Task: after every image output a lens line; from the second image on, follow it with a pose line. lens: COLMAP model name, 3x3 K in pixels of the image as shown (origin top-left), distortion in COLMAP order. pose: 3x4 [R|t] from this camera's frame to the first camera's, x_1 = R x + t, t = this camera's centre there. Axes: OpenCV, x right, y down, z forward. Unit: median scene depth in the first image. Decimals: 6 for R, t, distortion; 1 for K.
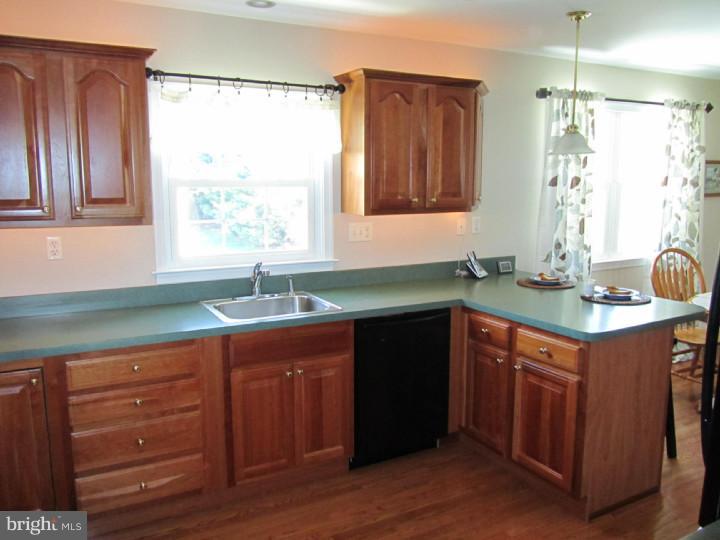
lens RADIAL K [[592.8, 0, 361.0], [0, 592.8, 273.1], [0, 0, 1]] dist [-0.016489, -0.014950]
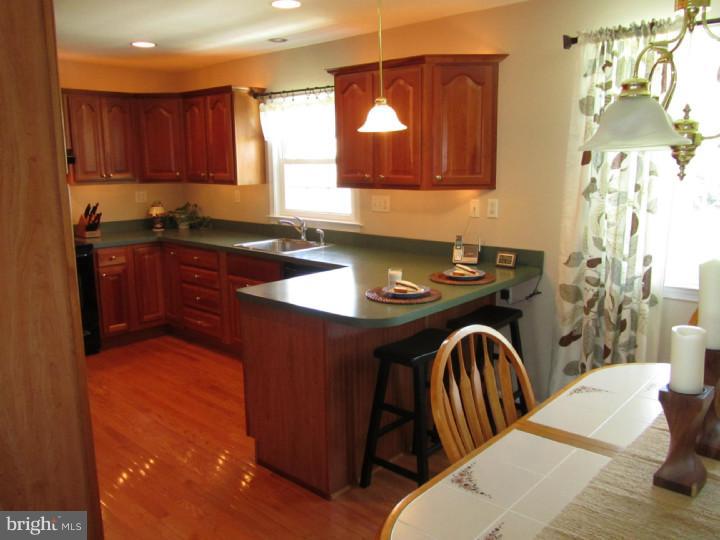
lens RADIAL K [[592.8, 0, 360.6], [0, 592.8, 267.7], [0, 0, 1]] dist [-0.016489, -0.014950]
pose [[0.332437, 0.170728, -0.927544, 0.922765], [-0.129321, 0.982441, 0.134484, -0.082627], [0.934217, 0.075243, 0.348678, 0.484152]]
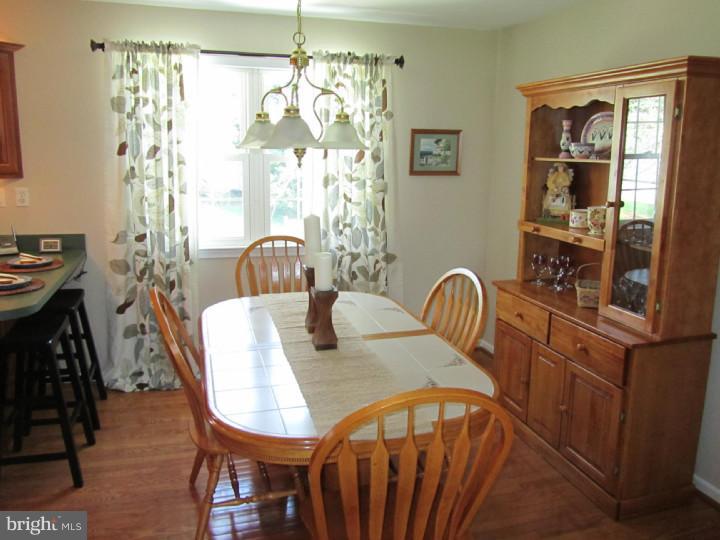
lens RADIAL K [[592.8, 0, 358.7], [0, 592.8, 266.7], [0, 0, 1]] dist [-0.016489, -0.014950]
pose [[0.973853, 0.069158, -0.216398, 0.844400], [-0.060272, 0.997056, 0.047405, -0.046187], [0.219039, -0.033123, 0.975154, 0.229022]]
